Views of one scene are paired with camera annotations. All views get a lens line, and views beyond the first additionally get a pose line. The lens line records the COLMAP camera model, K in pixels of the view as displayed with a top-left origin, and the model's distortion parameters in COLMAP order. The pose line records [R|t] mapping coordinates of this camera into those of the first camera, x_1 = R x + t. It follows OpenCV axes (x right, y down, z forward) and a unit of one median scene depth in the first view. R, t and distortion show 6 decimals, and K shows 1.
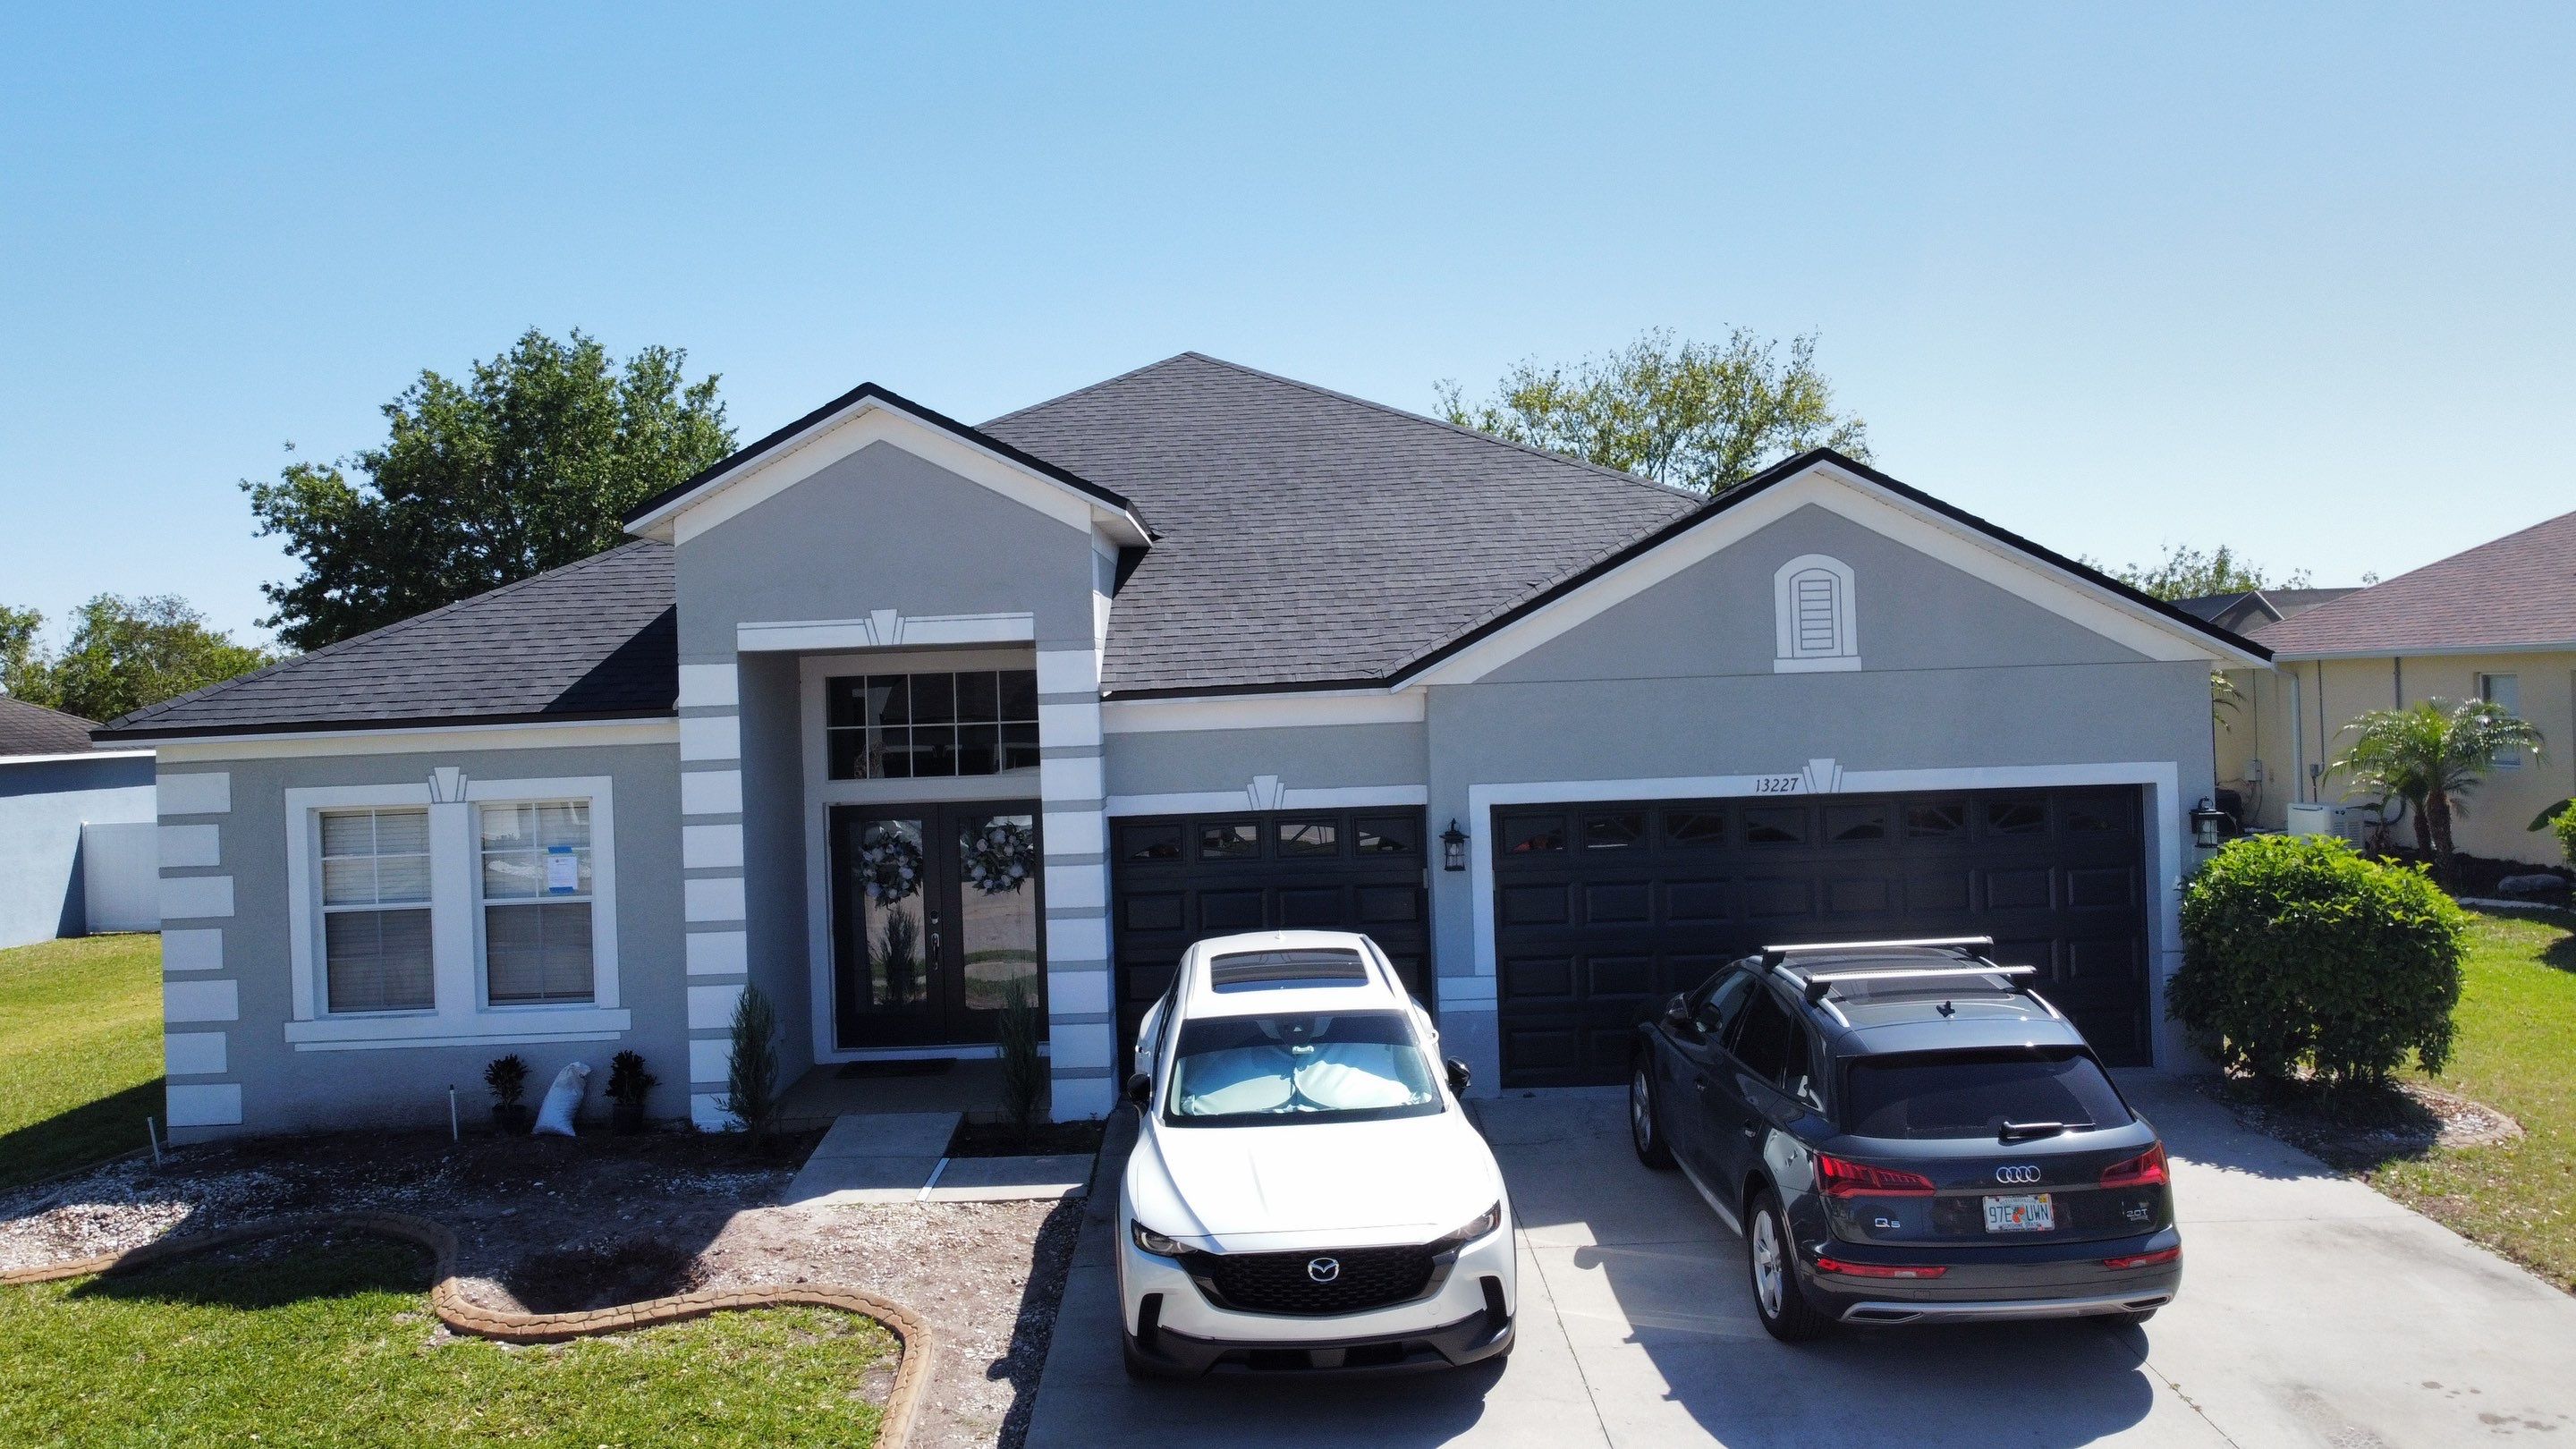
lens RADIAL K [[1945.9, 0, 1252.6], [0, 1945.9, 706.4], [0, 0, 1]] dist [0.003977, -0.005519]
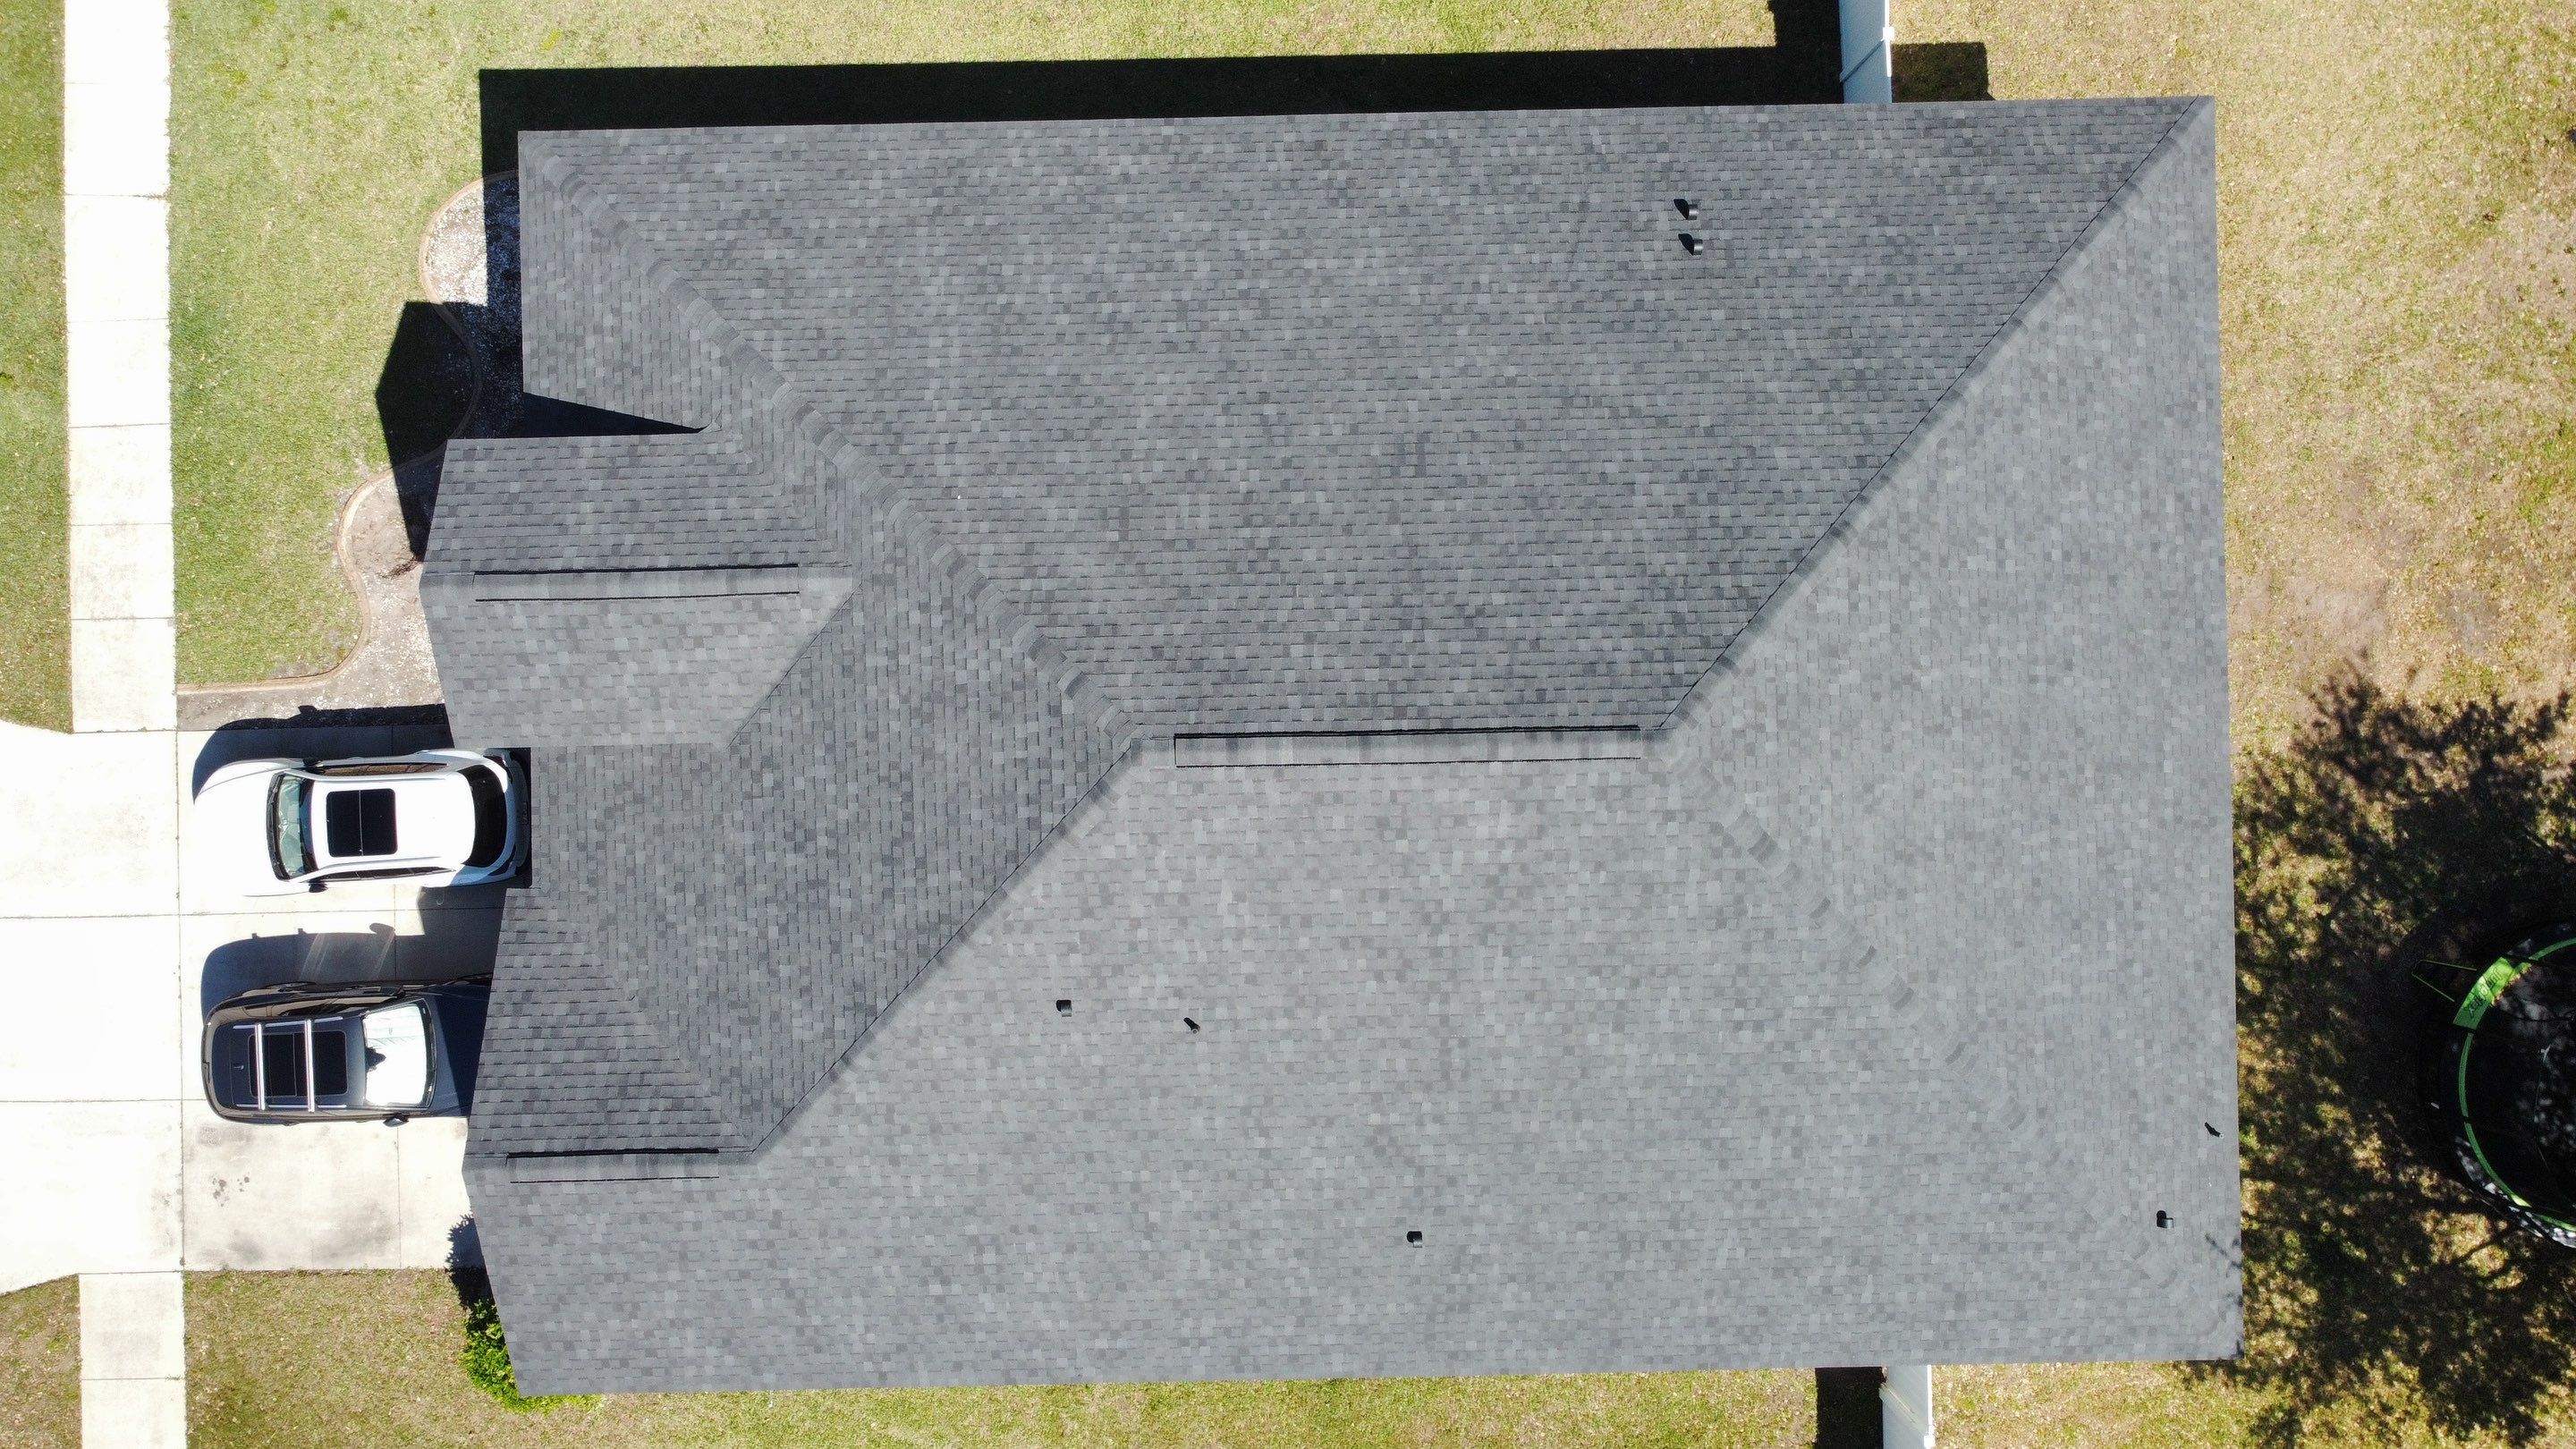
lens RADIAL K [[1939.7, 0, 1261.1], [0, 1939.7, 692.8], [0, 0, 1]] dist [-0.007184, 0.009285]
pose [[0.030575, 0.999203, 0.025664, -0.128920], [-0.005370, -0.025511, 0.999660, -1.717691], [0.999518, -0.030702, 0.004585, 1.643077]]
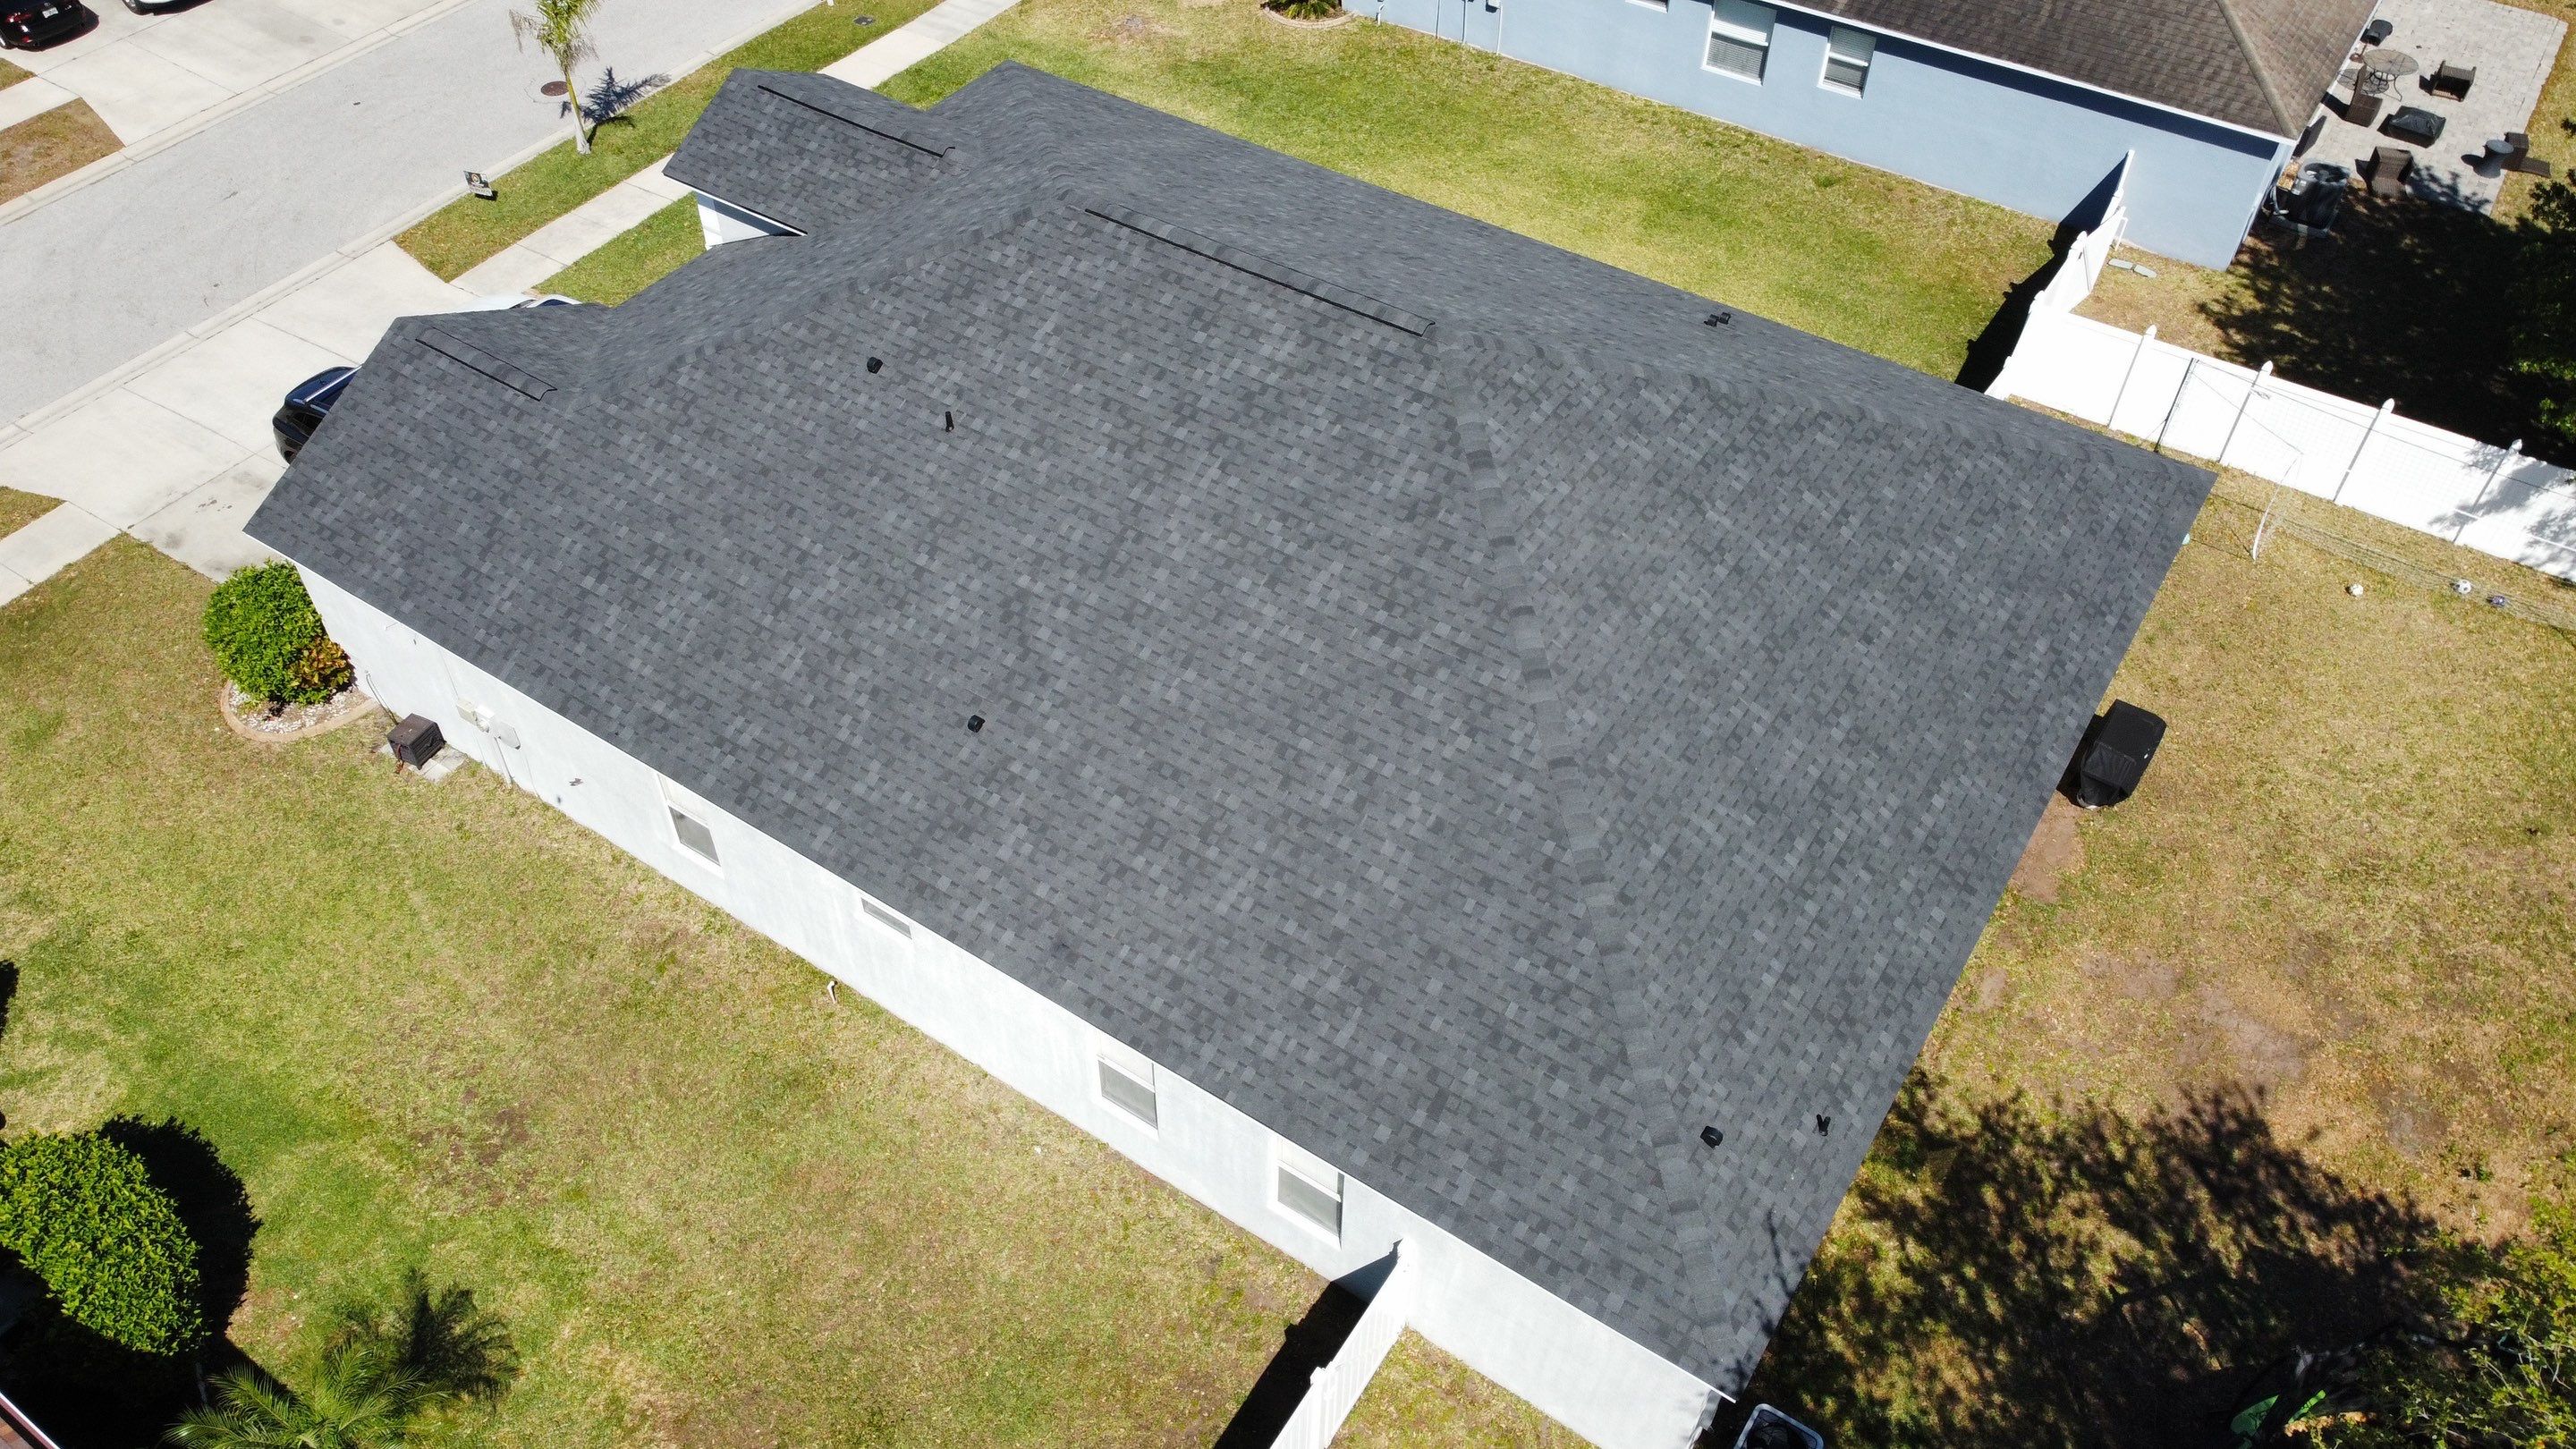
lens RADIAL K [[1945.9, 0, 1249.7], [0, 1945.9, 706.0], [0, 0, 1]] dist [0.000866, -0.006458]
pose [[-0.551126, 0.623286, -0.554774, 1.109149], [0.020979, 0.675001, 0.737519, -1.250157], [0.834158, 0.394828, -0.385086, 2.542489]]
